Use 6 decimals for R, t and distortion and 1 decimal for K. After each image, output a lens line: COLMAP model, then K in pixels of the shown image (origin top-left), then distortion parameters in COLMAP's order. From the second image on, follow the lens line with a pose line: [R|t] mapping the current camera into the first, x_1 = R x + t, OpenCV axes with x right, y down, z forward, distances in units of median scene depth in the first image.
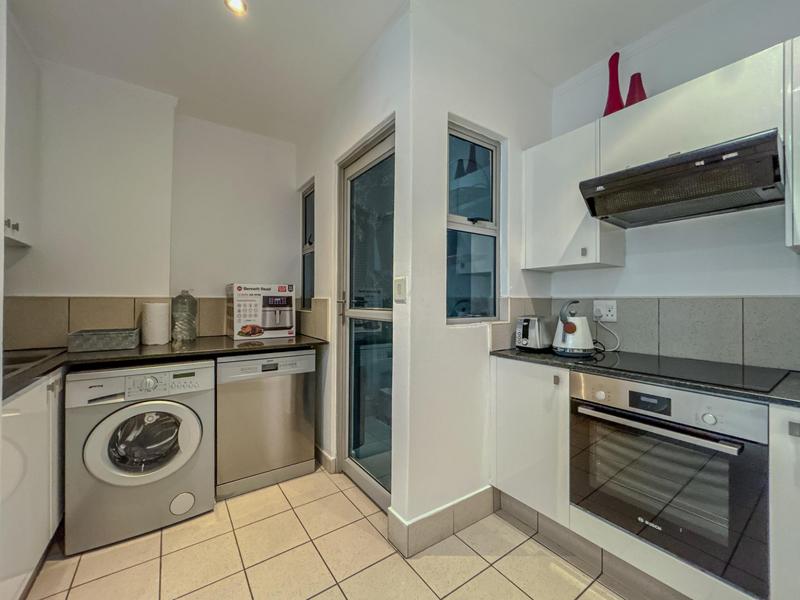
lens RADIAL K [[327.8, 0, 401.1], [0, 327.8, 298.2], [0, 0, 1]] dist [-0.003989, -0.000586]
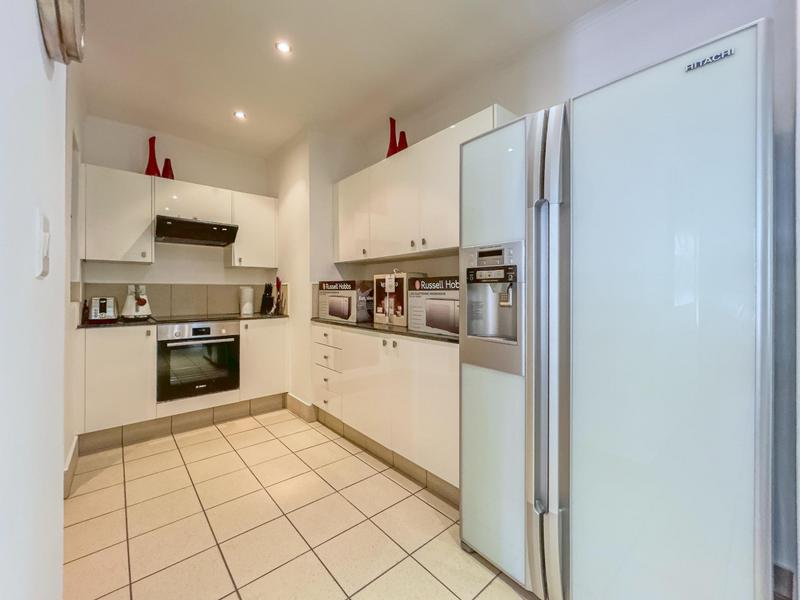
lens RADIAL K [[327.8, 0, 402.2], [0, 327.8, 292.6], [0, 0, 1]] dist [-0.003989, -0.000586]
pose [[-0.107193, -0.009363, 0.994194, -1.268337], [-0.008156, 0.999930, 0.008538, 0.021686], [-0.994205, -0.007194, -0.107262, -0.089018]]
